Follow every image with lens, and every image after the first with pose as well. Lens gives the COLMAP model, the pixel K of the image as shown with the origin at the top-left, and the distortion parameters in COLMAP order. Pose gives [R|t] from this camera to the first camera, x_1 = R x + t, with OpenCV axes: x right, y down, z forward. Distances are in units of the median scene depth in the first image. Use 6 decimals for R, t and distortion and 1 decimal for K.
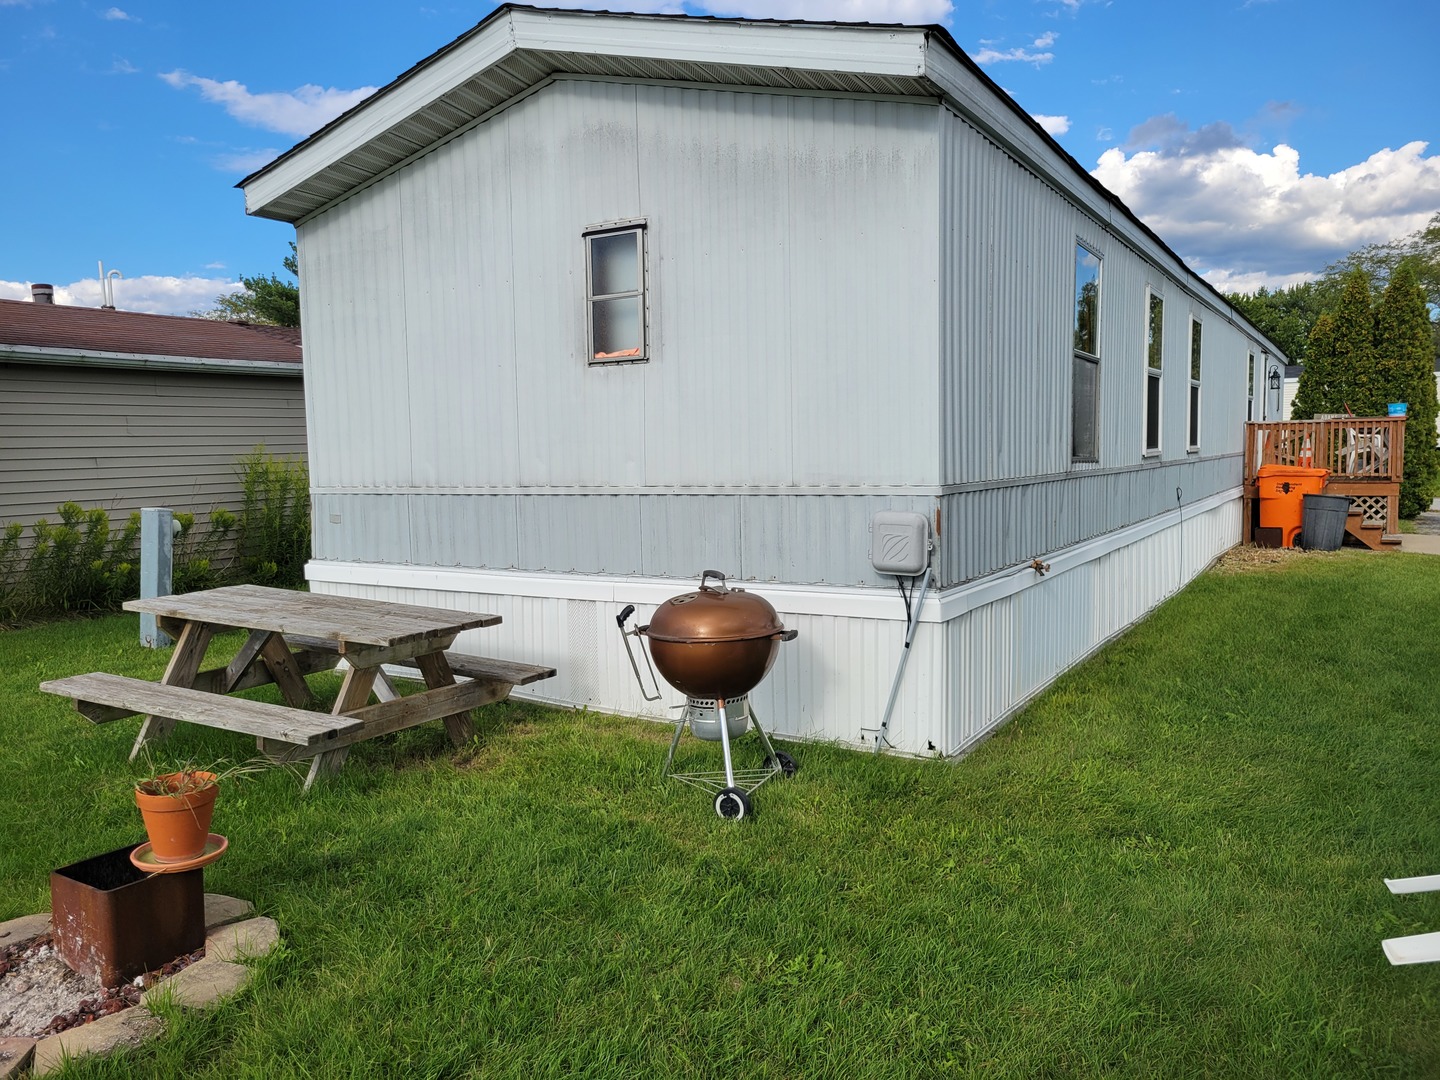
lens RADIAL K [[1101.3, 0, 720.0], [0, 1101.3, 540.0], [0, 0, 1]] dist [0.004298, 0.000664]
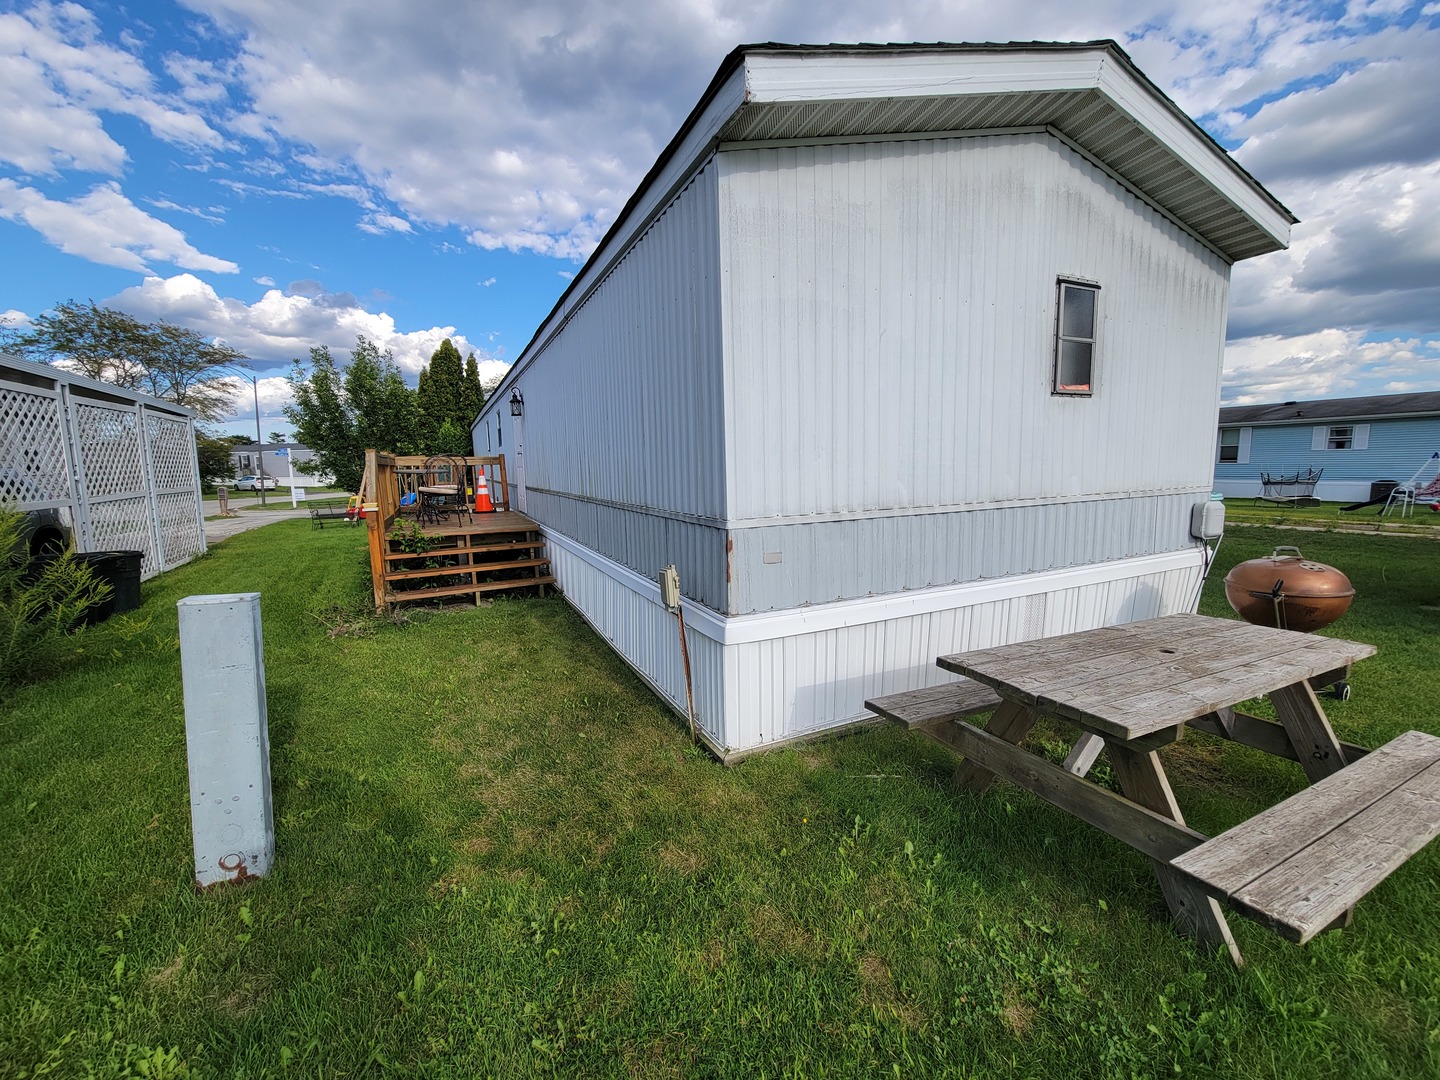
lens RADIAL K [[587.5, 0, 720.0], [0, 587.5, 540.0], [0, 0, 1]] dist [0.001215, 0.000056]
pose [[0.554051, -0.098421, 0.826644, -0.795447], [0.084518, 0.994506, 0.061760, -0.067761], [-0.828181, 0.035648, 0.559326, 0.884898]]
